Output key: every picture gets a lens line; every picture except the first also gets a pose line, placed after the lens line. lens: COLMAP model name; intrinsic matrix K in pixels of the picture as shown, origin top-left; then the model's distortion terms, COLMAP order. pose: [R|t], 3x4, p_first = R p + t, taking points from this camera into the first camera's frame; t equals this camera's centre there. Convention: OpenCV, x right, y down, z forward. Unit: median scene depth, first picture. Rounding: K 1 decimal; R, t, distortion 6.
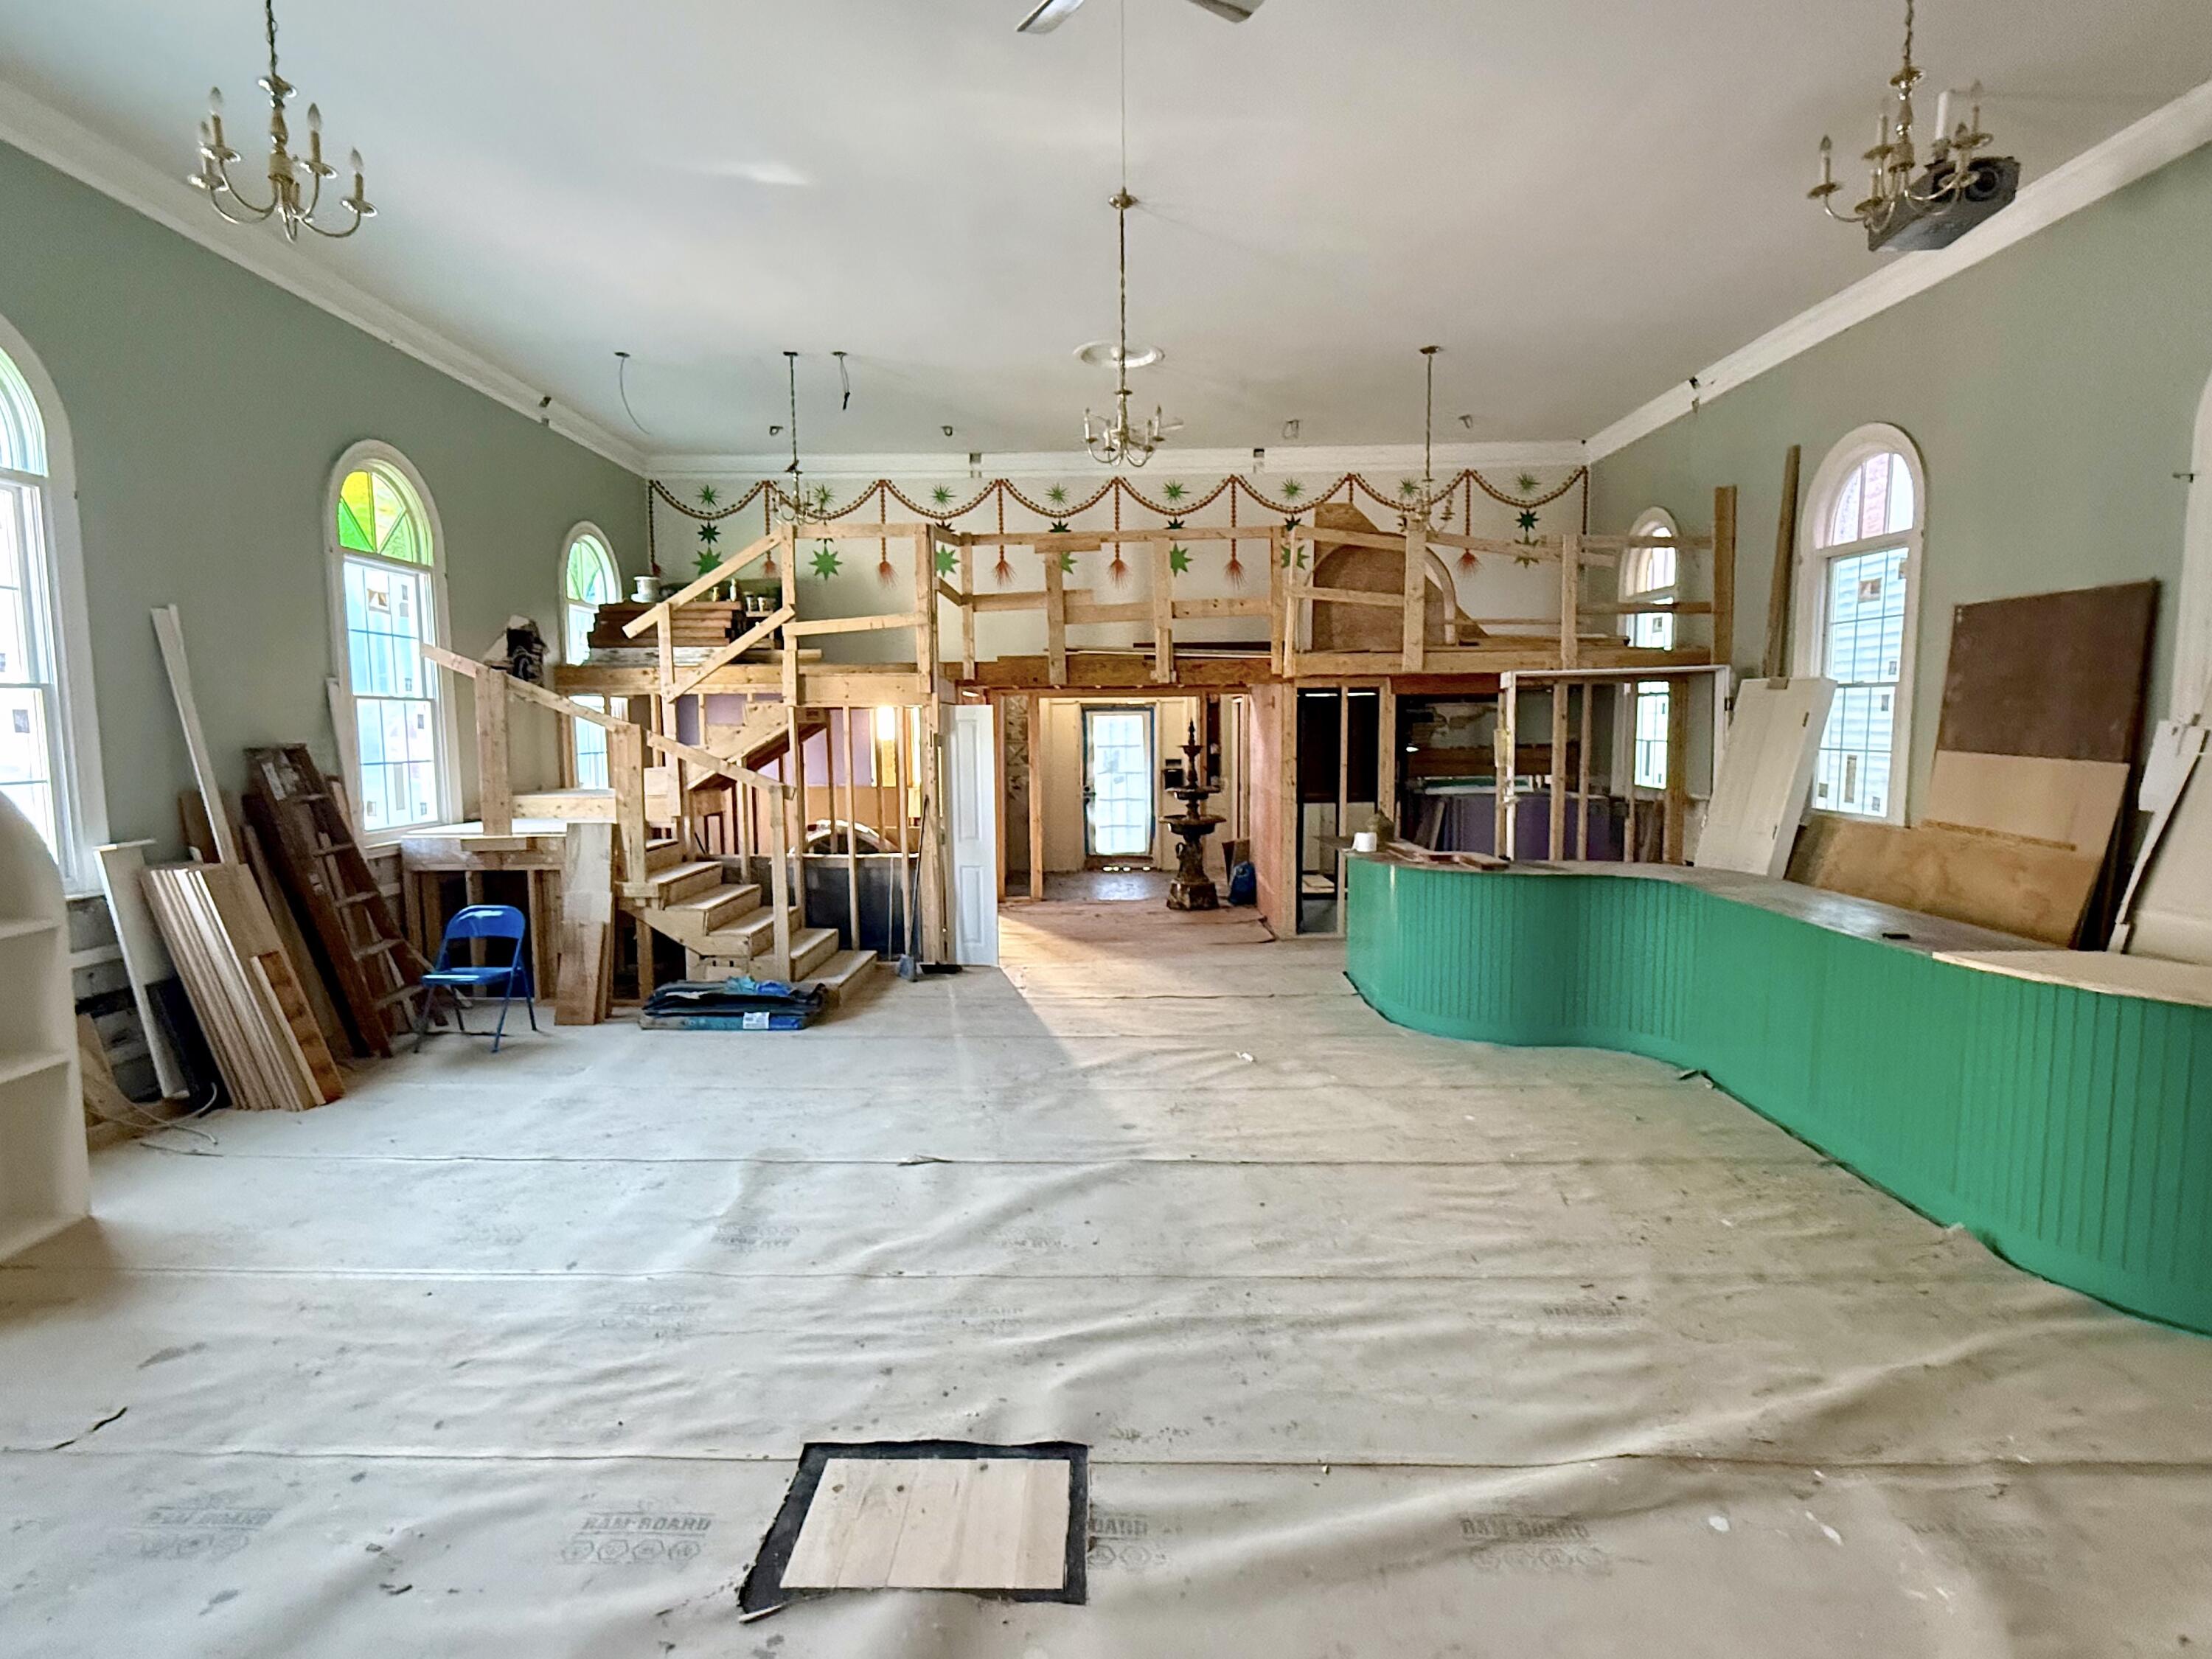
lens RADIAL K [[1108.3, 0, 1106.9], [0, 1108.3, 834.7], [0, 0, 1]] dist [-0.002684, -0.000031]
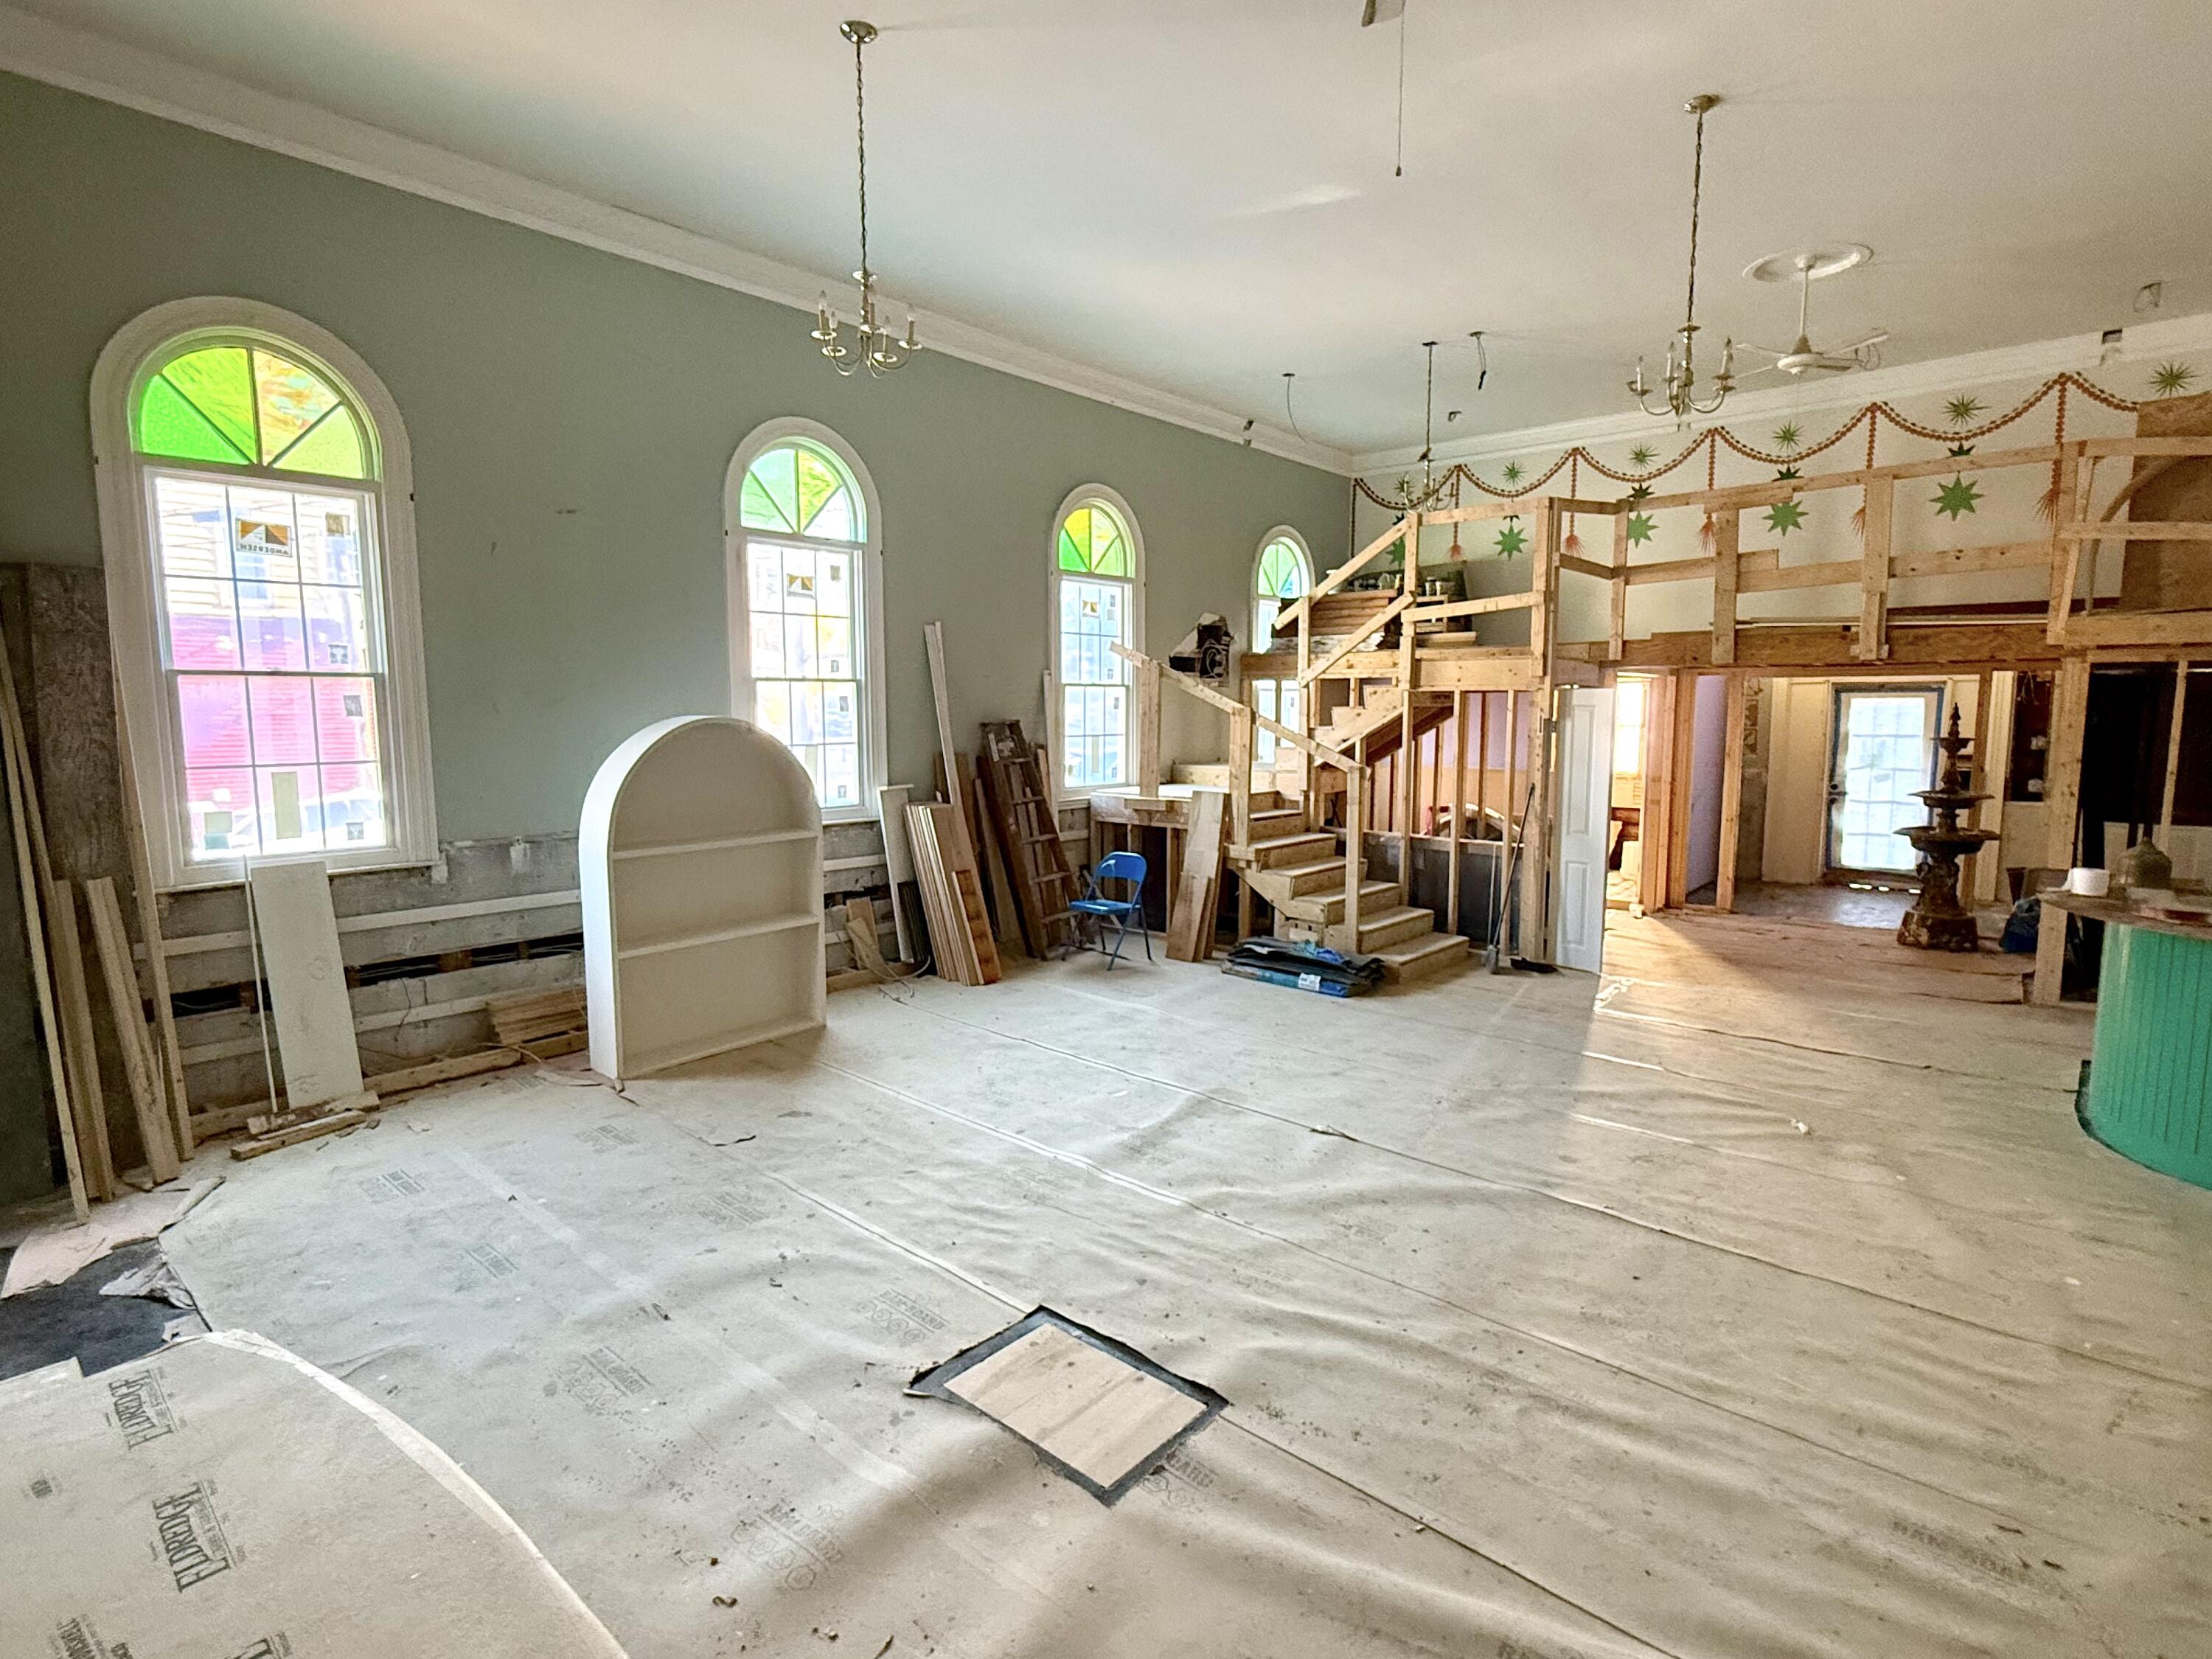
lens RADIAL K [[1108.3, 0, 1109.1], [0, 1108.3, 831.7], [0, 0, 1]] dist [-0.002684, -0.000031]
pose [[0.754102, 0.081980, -0.651621, 0.237848], [-0.069953, 0.996561, 0.044422, -0.014054], [0.653021, 0.012084, 0.757243, 0.050349]]
